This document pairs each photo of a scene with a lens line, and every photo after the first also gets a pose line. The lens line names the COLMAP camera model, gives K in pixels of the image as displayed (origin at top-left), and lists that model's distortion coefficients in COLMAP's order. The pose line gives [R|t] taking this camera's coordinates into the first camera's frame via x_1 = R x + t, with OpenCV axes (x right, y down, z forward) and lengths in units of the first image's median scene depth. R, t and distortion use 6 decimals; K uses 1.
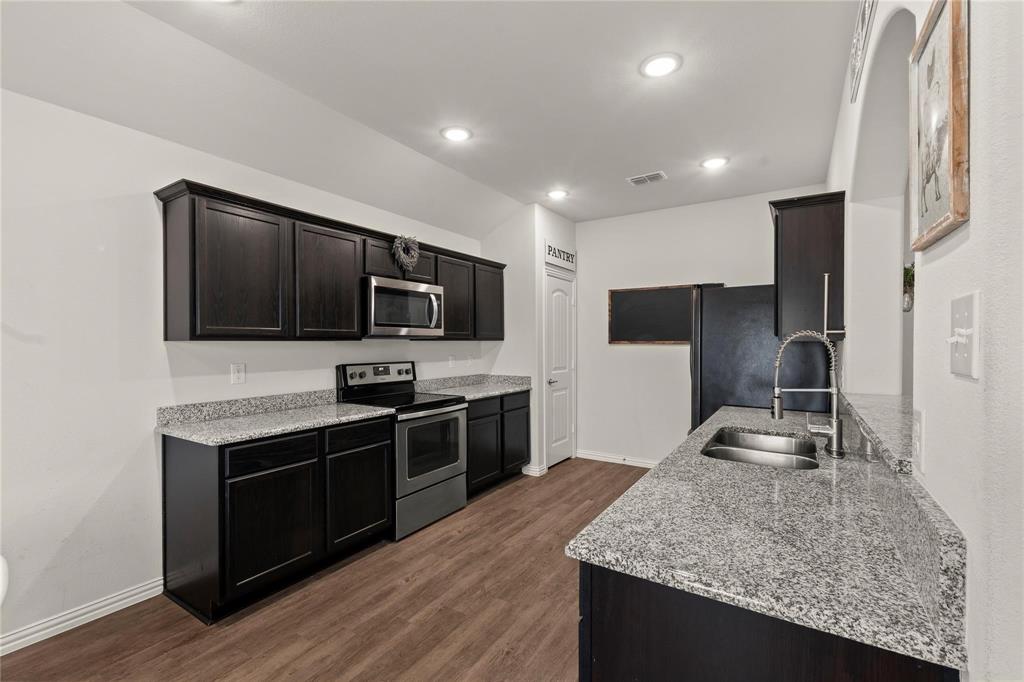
lens RADIAL K [[445.7, 0, 511.7], [0, 445.7, 345.6], [0, 0, 1]] dist [0.000326, -0.000831]
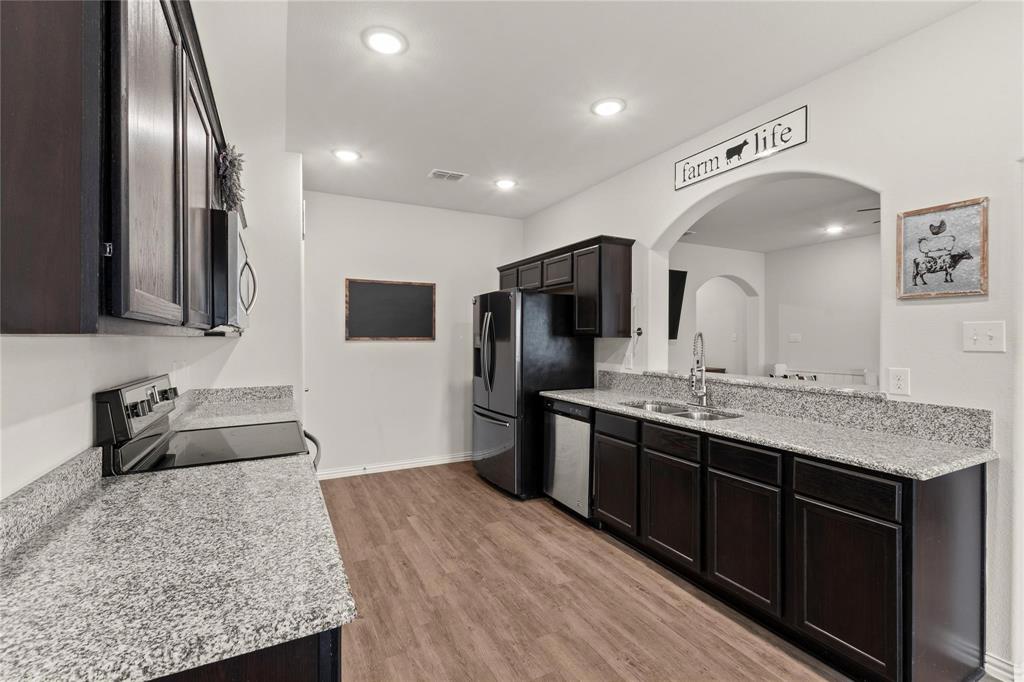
lens RADIAL K [[445.7, 0, 511.2], [0, 445.7, 337.9], [0, 0, 1]] dist [0.000326, -0.000831]
pose [[0.498628, 0.002310, 0.866813, -0.530966], [0.006108, 0.999962, -0.006178, -0.002429], [-0.866795, 0.008375, 0.498595, 0.408434]]
